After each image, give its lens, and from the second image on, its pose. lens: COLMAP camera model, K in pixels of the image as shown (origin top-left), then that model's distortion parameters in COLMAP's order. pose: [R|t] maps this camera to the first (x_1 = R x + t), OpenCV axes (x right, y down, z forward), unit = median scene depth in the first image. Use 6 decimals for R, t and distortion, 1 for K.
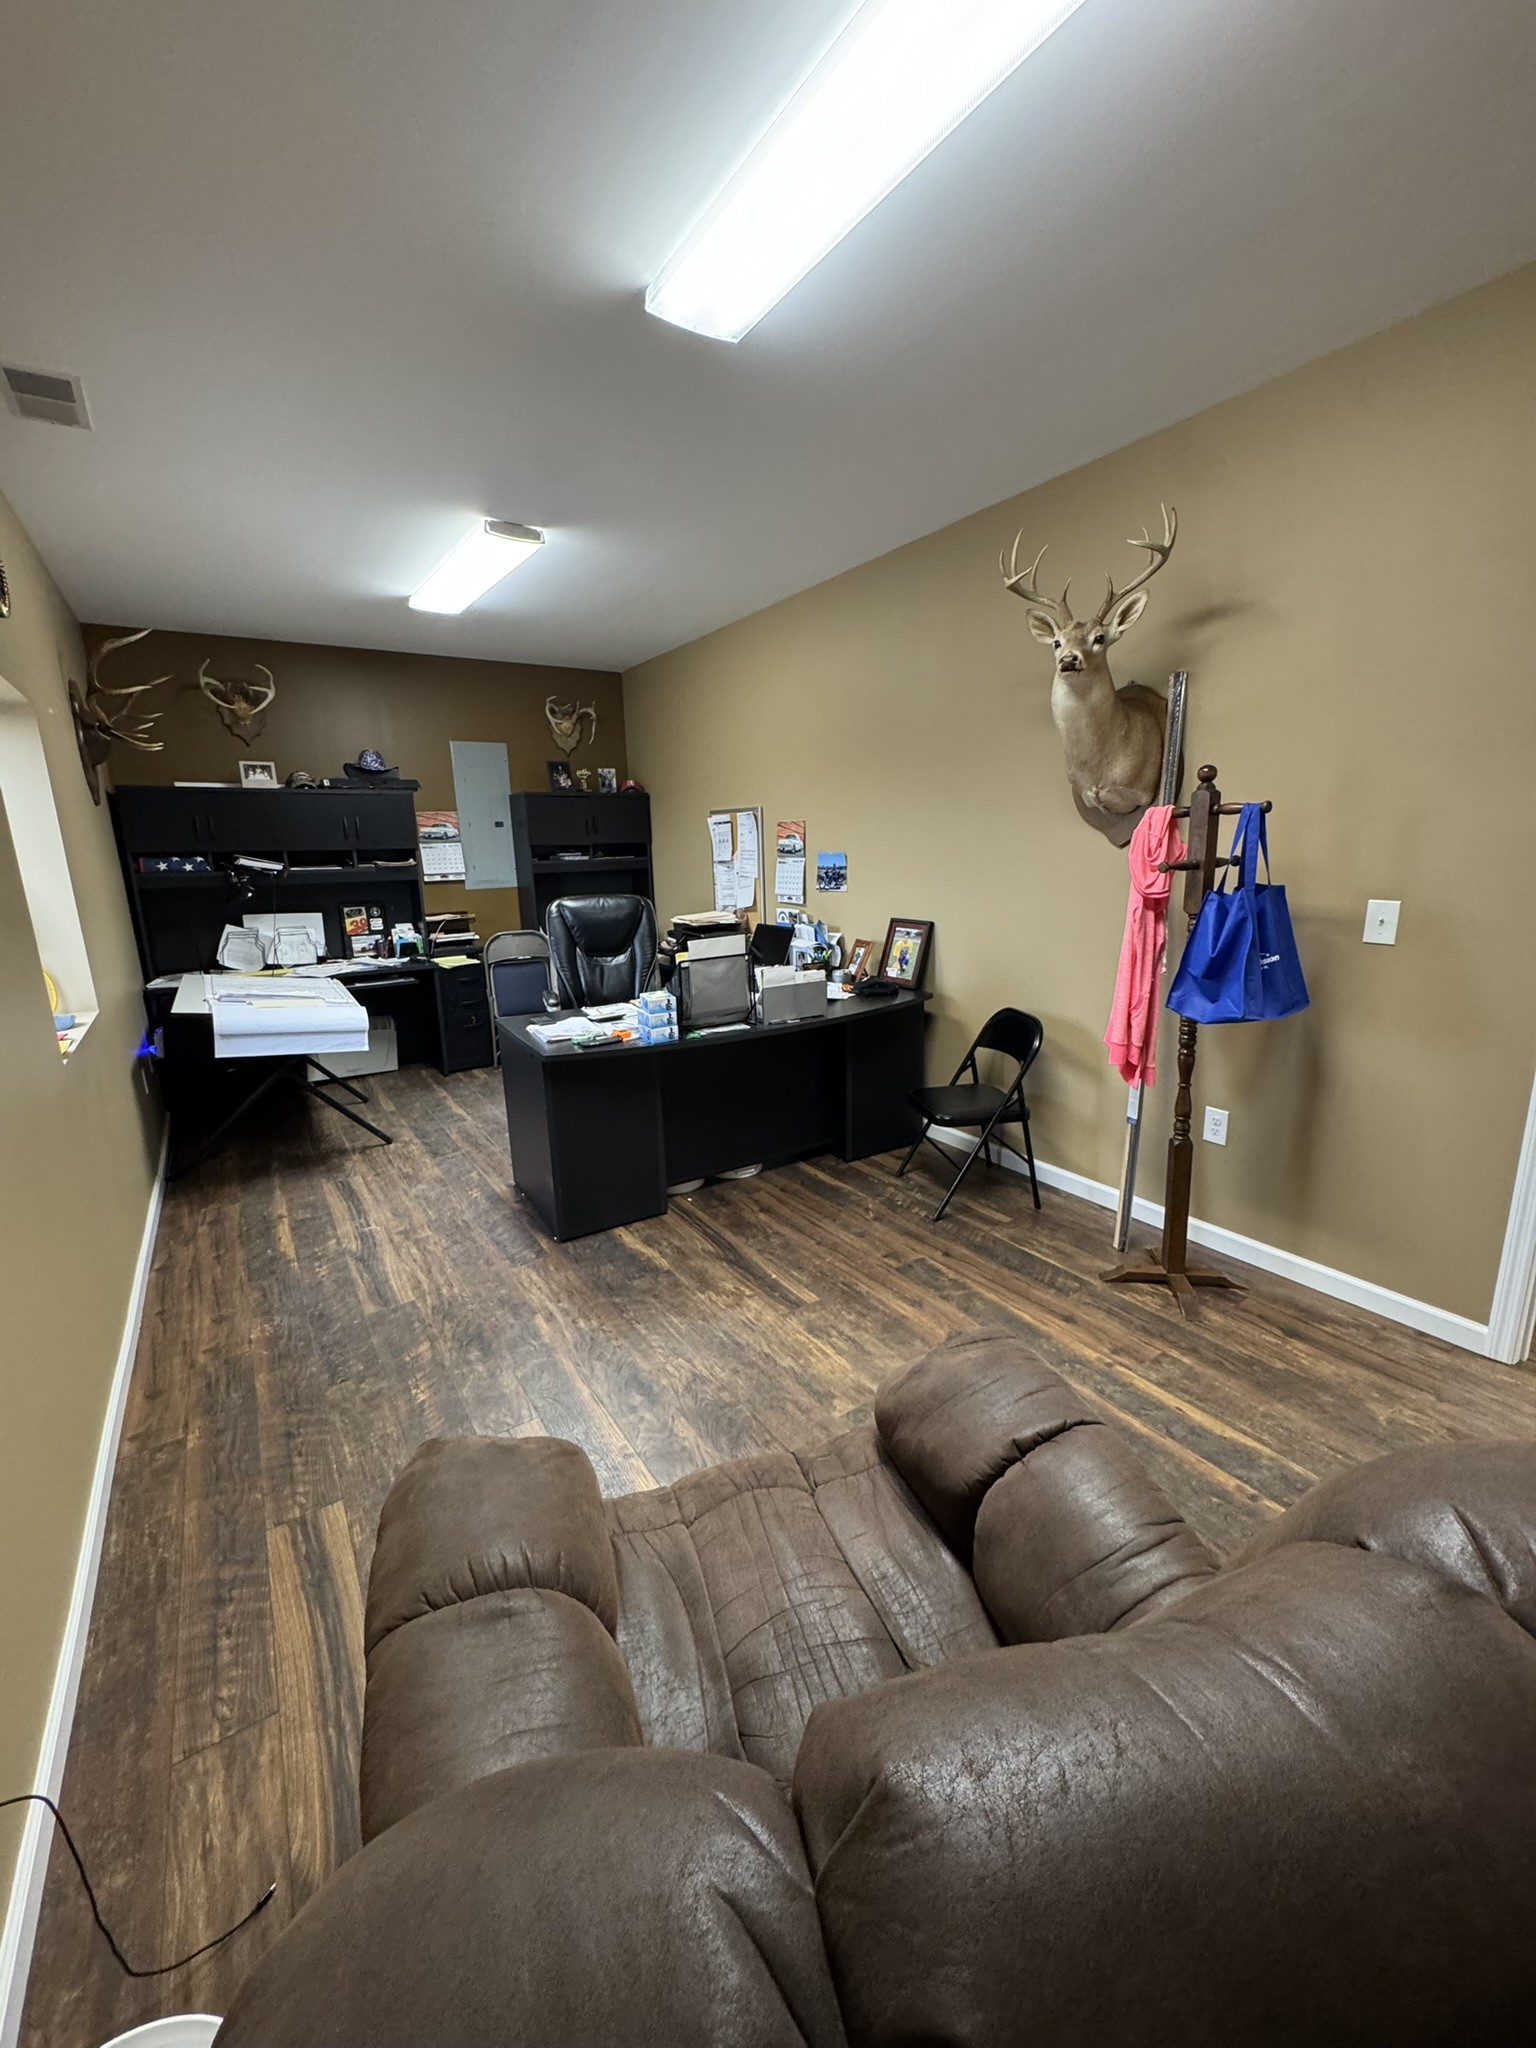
lens RADIAL K [[816.7, 0, 769.1], [0, 816.7, 1017.9], [0, 0, 1]] dist [-0.001237, 0.000022]
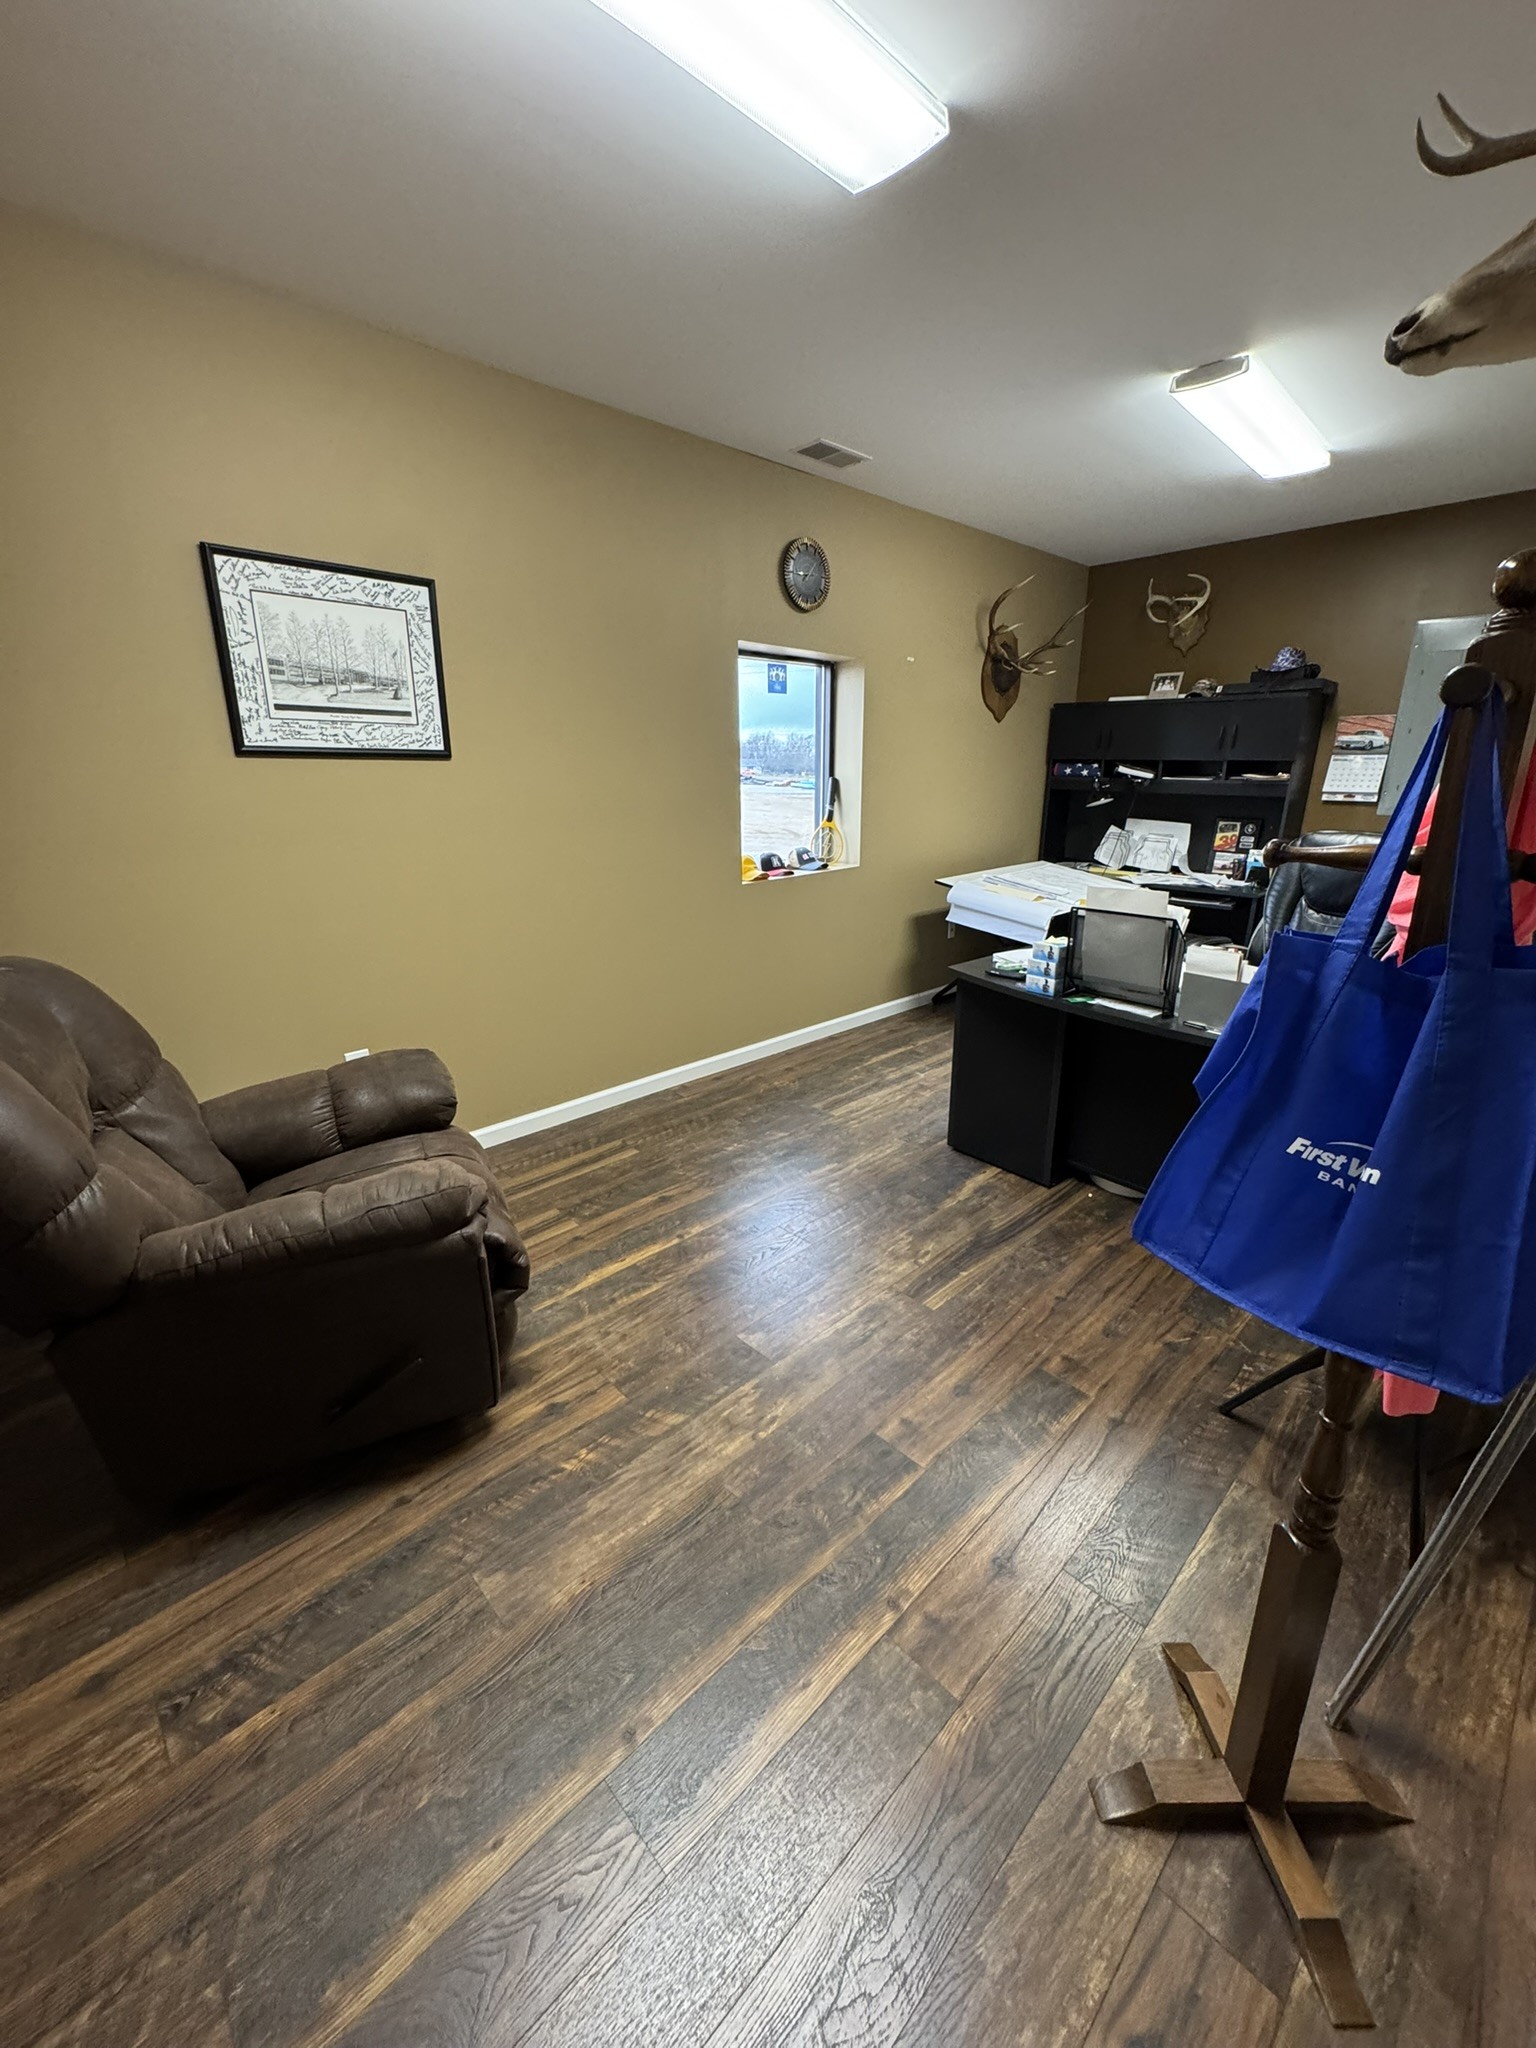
lens RADIAL K [[816.7, 0, 767.3], [0, 816.7, 1017.5], [0, 0, 1]] dist [-0.001237, 0.000022]
pose [[0.175227, 0.316532, -0.932257, 0.624494], [-0.212143, 0.936803, 0.278201, -0.123582], [0.961400, 0.149024, 0.231303, 0.499029]]
